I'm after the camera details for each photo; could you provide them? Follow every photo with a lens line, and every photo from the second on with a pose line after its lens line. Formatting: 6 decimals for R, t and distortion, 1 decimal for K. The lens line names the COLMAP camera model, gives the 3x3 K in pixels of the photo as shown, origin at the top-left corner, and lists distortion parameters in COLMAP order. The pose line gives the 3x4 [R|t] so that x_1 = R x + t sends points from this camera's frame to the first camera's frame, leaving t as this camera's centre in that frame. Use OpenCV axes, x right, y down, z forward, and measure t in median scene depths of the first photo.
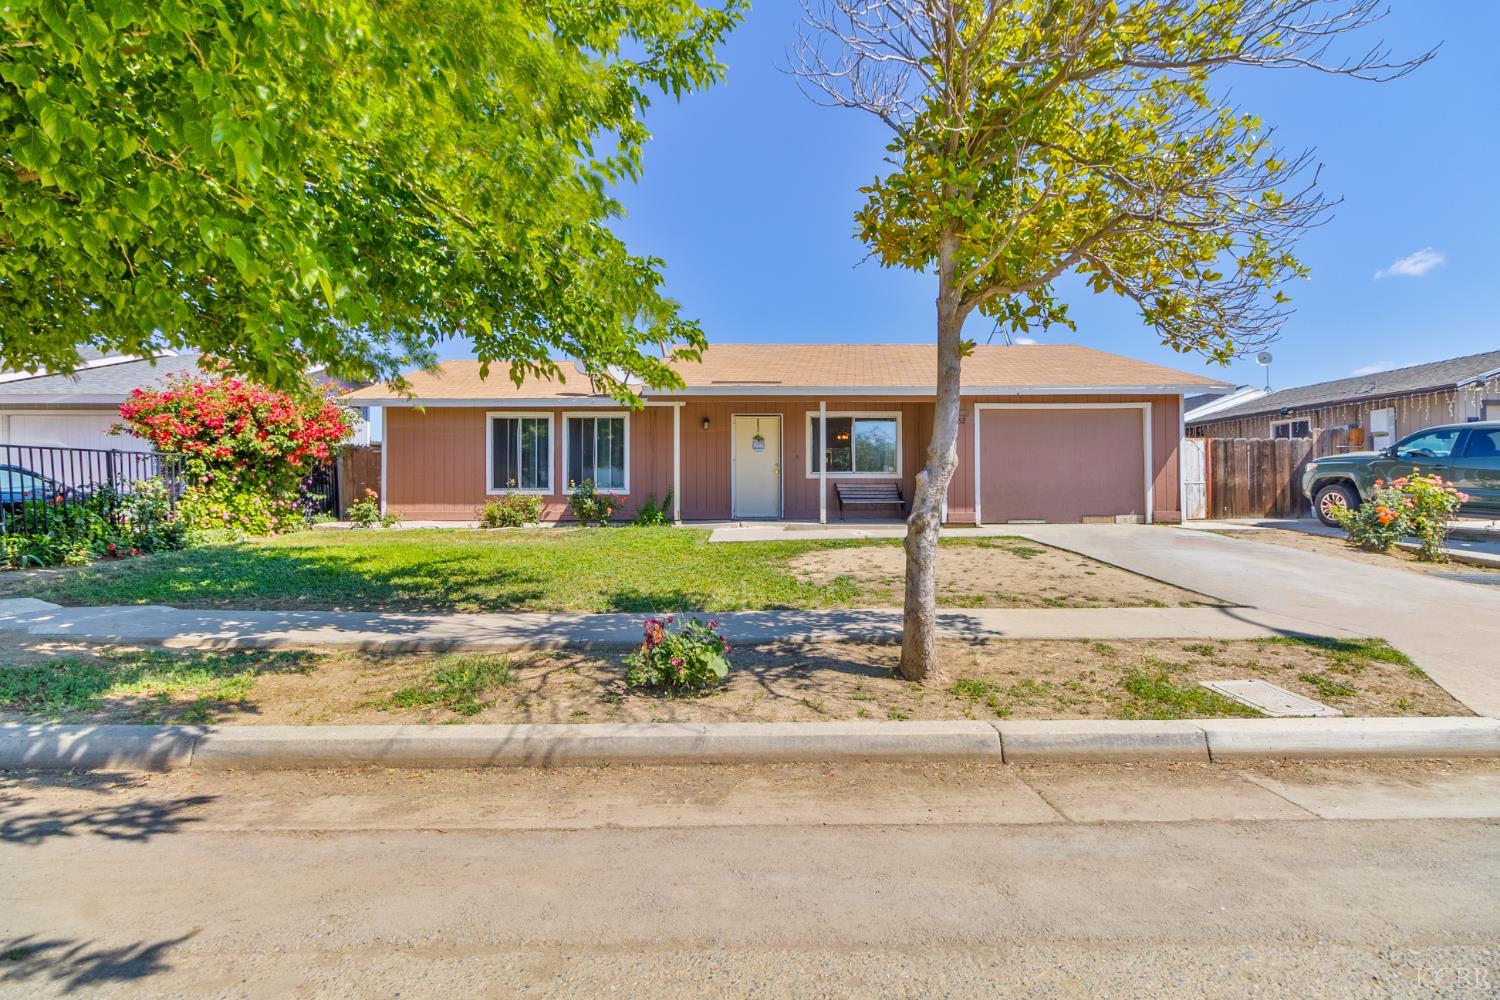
lens RADIAL K [[690.9, 0, 750.1], [0, 690.9, 497.2], [0, 0, 1]] dist [0.000055, 0.000376]
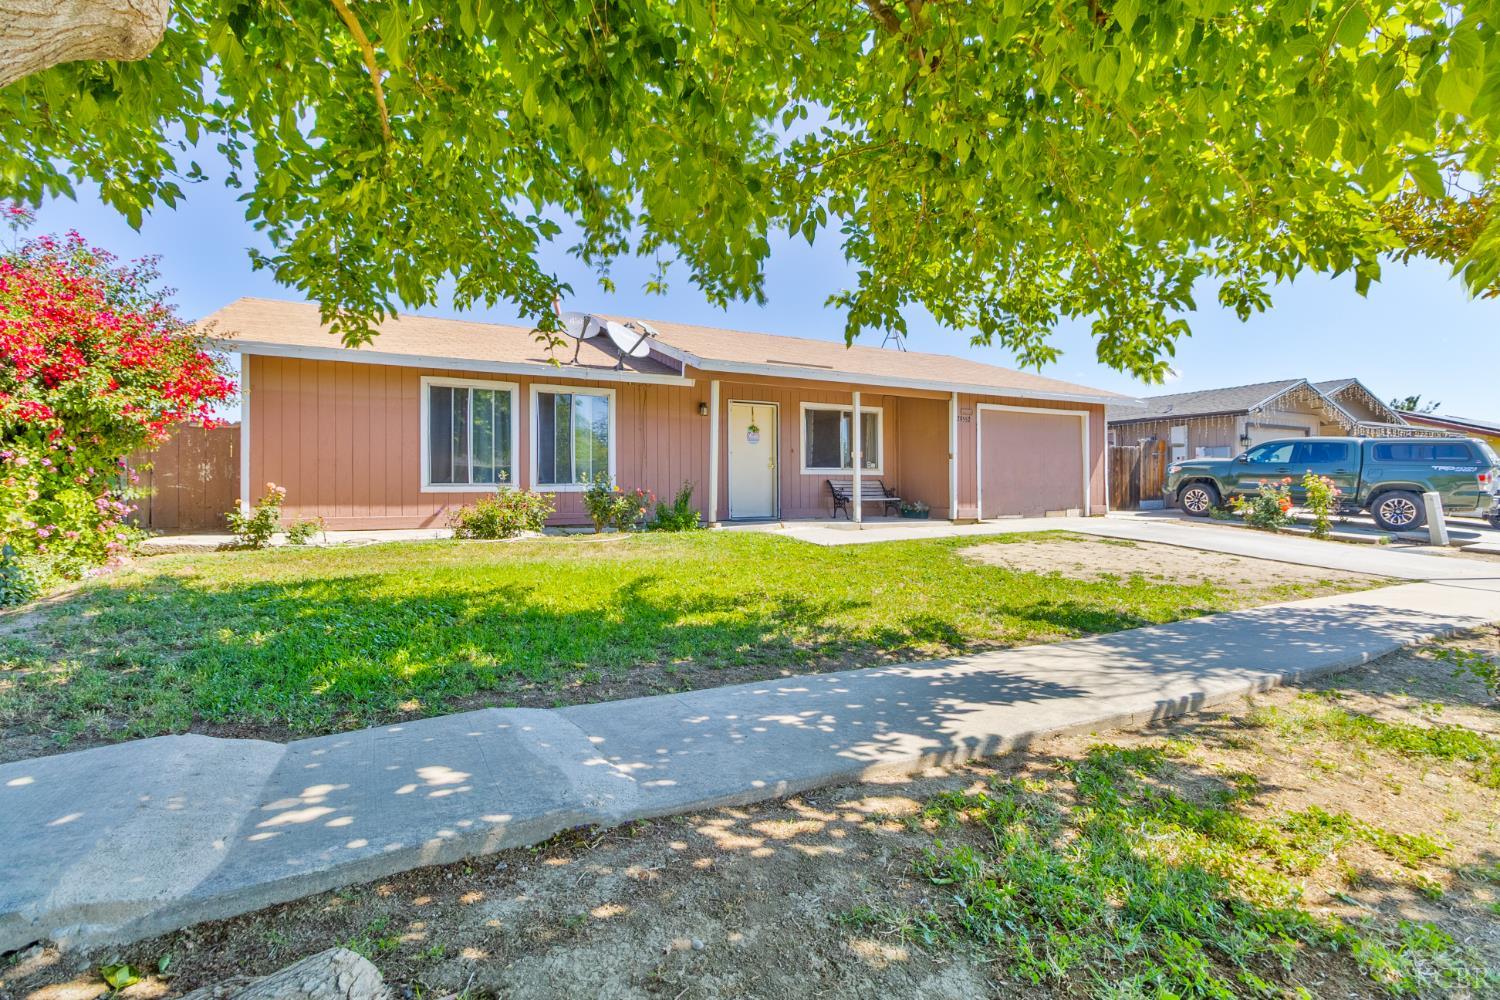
lens RADIAL K [[690.9, 0, 750.1], [0, 690.9, 497.6], [0, 0, 1]] dist [0.000055, 0.000376]
pose [[0.888671, -0.004120, 0.458526, -0.442653], [0.004084, 0.999991, 0.001069, 0.002775], [-0.458526, 0.000923, 0.888680, 0.228324]]
